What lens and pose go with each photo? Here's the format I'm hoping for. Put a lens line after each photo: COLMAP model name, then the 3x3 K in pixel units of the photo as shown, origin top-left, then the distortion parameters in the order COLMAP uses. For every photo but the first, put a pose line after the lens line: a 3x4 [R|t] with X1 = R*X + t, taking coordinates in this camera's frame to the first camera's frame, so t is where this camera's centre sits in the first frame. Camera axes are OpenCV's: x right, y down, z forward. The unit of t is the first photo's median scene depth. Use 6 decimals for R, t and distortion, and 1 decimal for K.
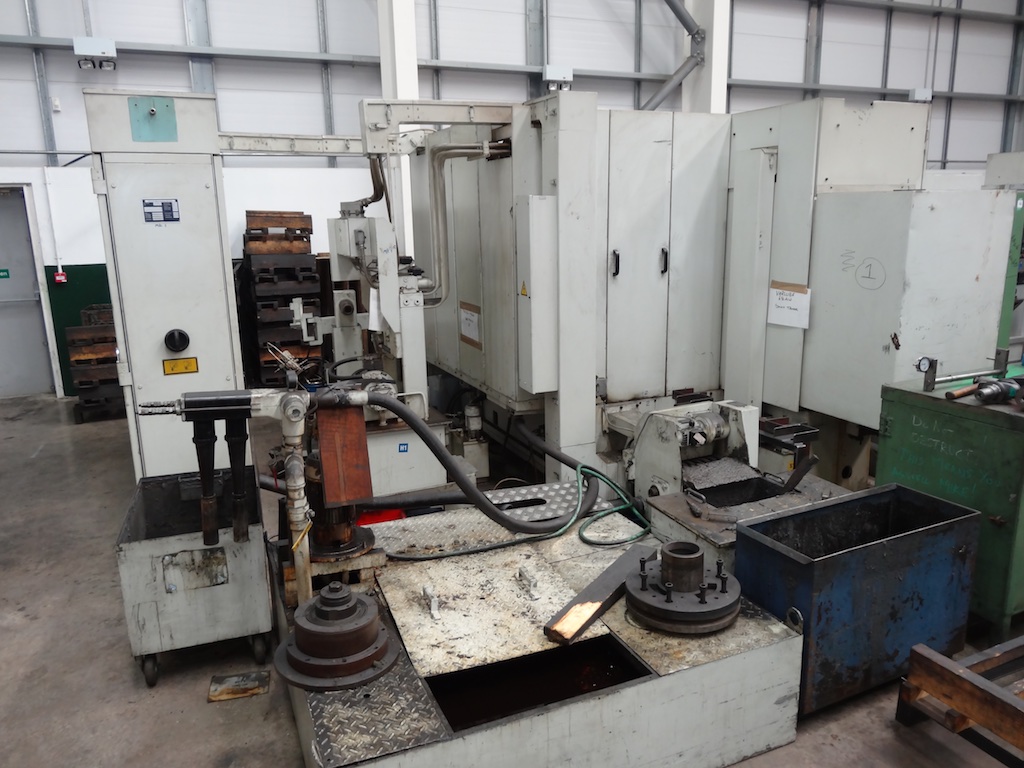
lens RADIAL K [[747.2, 0, 513.0], [0, 747.2, 388.0], [0, 0, 1]] dist [0.002642, -0.015948]
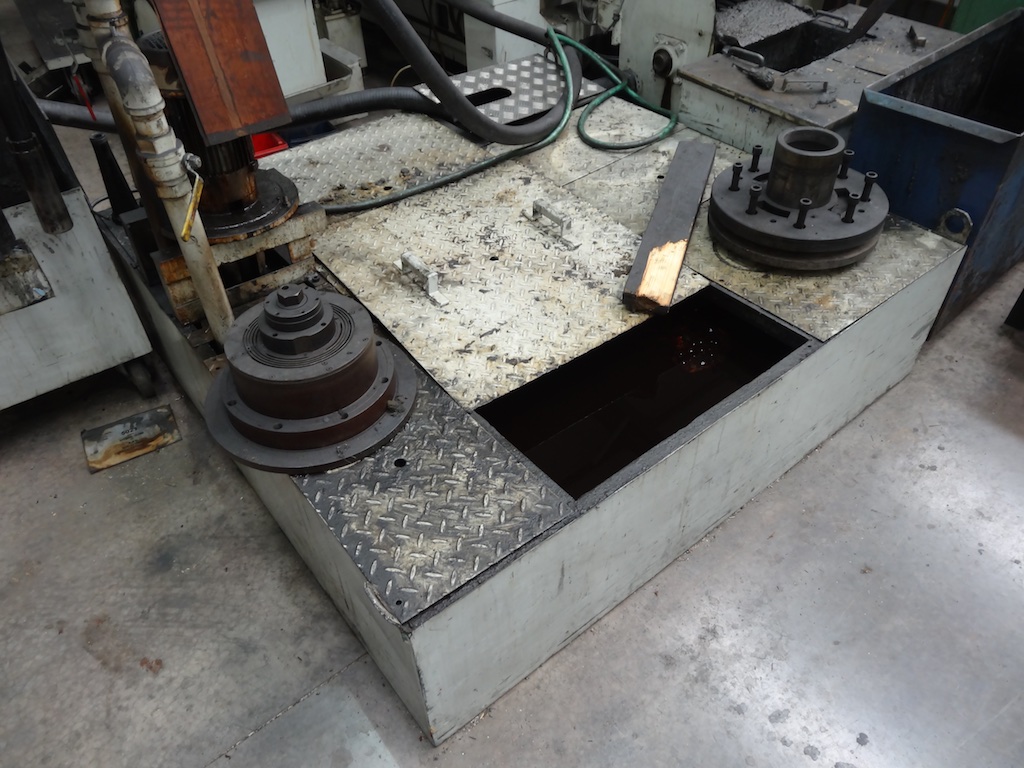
lens RADIAL K [[747.2, 0, 510.2], [0, 747.2, 382.7], [0, 0, 1]] dist [0.002642, -0.015948]
pose [[0.964267, -0.185219, 0.189431, -0.172679], [0.066393, 0.861135, 0.504023, 0.051918], [-0.256480, -0.473435, 0.842661, 0.413227]]
